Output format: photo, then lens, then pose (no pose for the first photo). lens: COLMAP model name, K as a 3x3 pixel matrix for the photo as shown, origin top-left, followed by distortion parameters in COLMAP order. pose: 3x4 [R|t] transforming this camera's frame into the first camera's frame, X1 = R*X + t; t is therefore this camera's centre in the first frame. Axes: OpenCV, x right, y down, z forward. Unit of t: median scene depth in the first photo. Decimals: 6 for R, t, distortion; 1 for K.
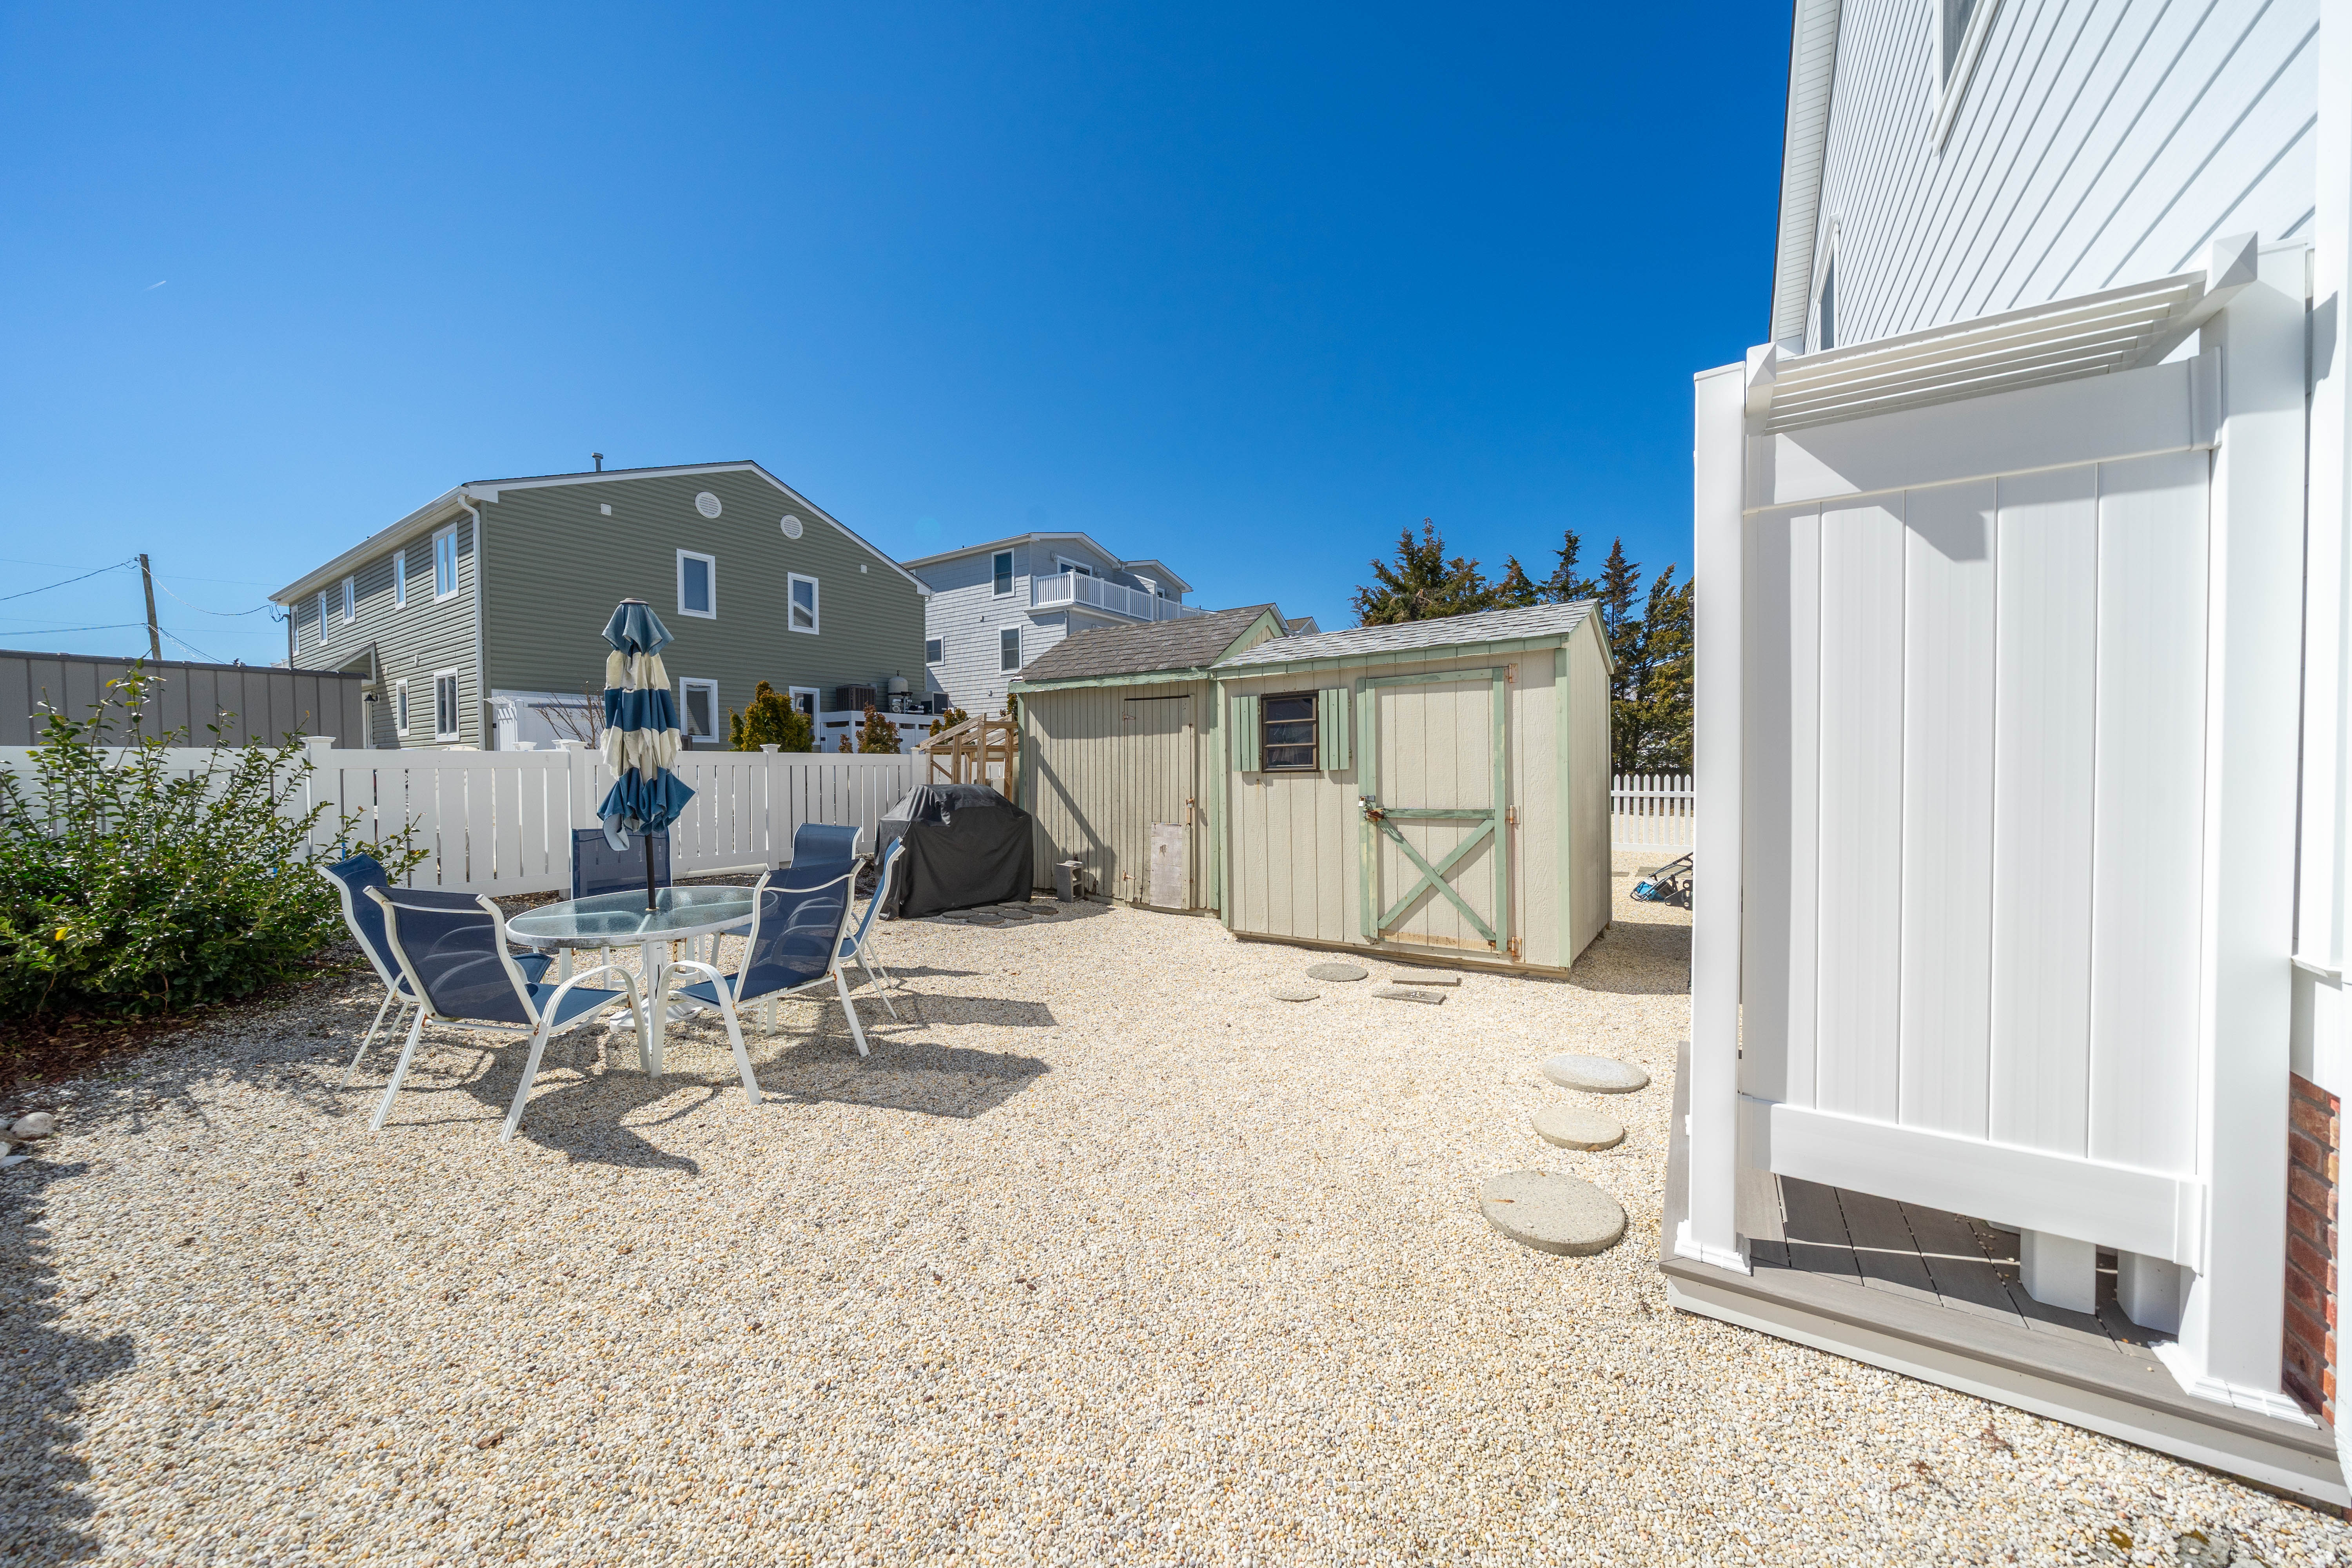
lens RADIAL K [[800.7, 0, 1182.1], [0, 800.7, 788.7], [0, 0, 1]] dist [-0.004217, -0.000015]
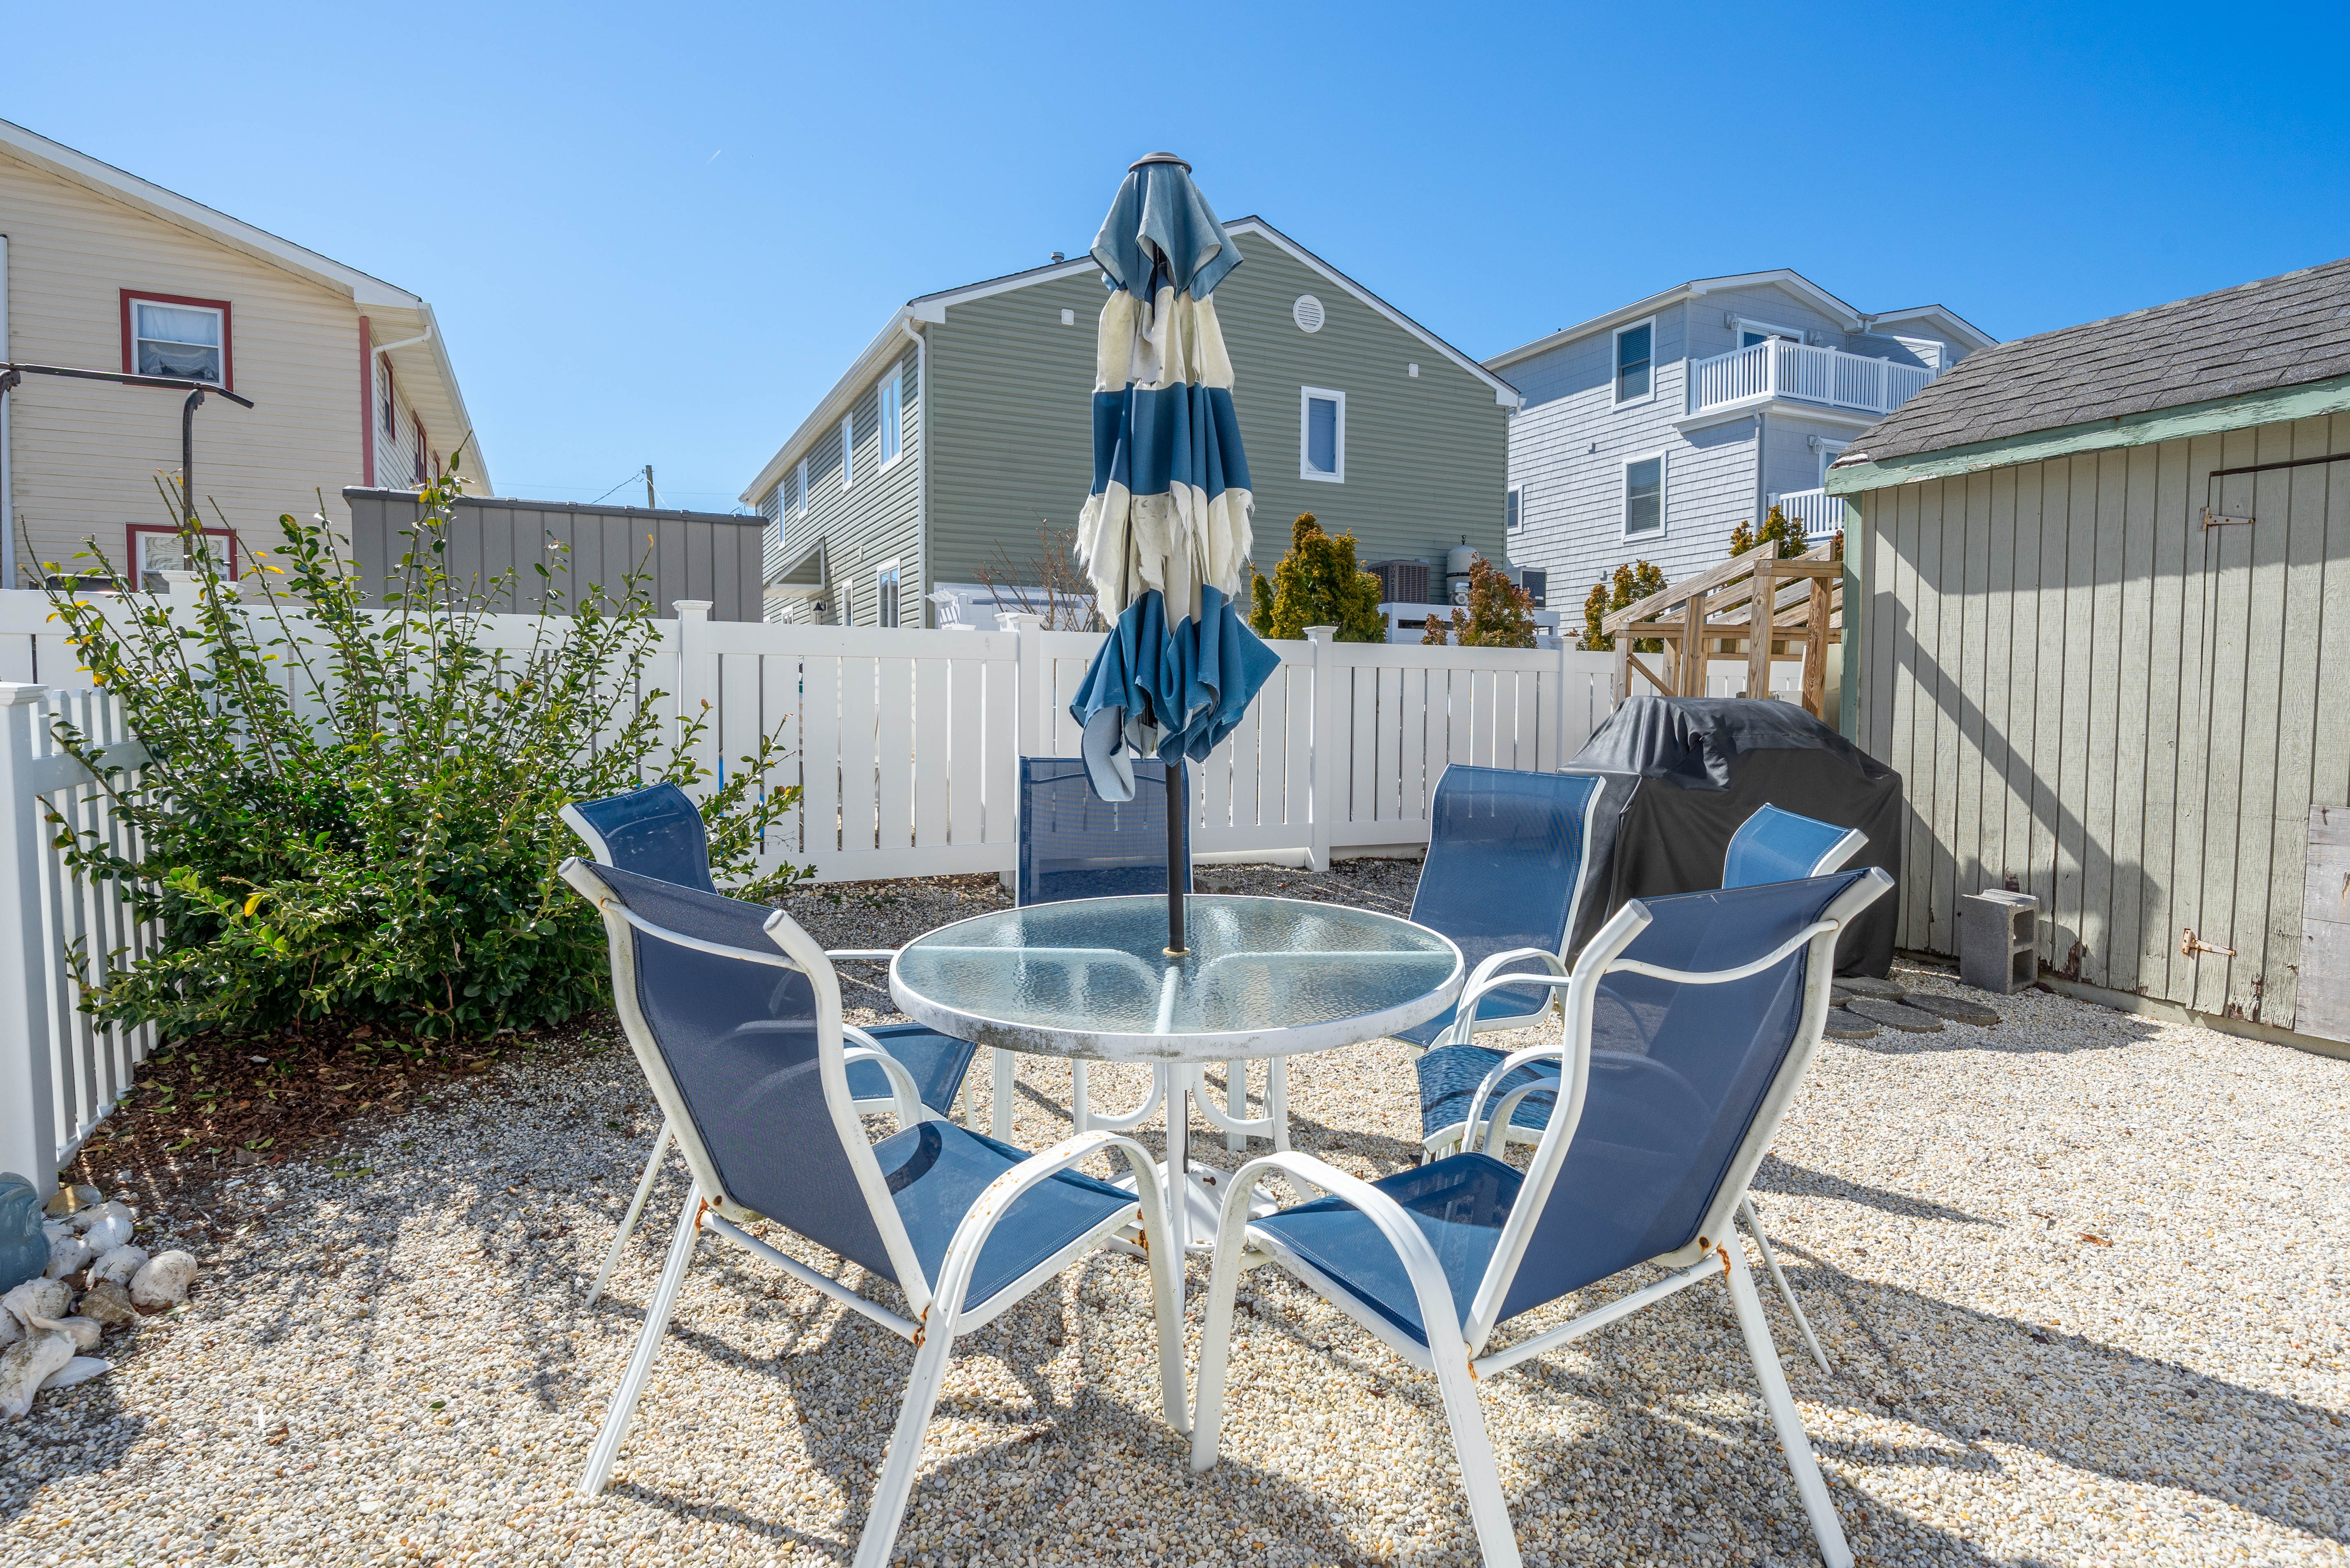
lens RADIAL K [[1218.5, 0, 1169.0], [0, 1218.5, 782.2], [0, 0, 1]] dist [-0.001715, -0.000241]
pose [[0.862283, 0.037834, -0.505011, -0.205155], [-0.023672, 0.999127, 0.034434, 0.025290], [0.505873, -0.017737, 0.862426, 0.268497]]
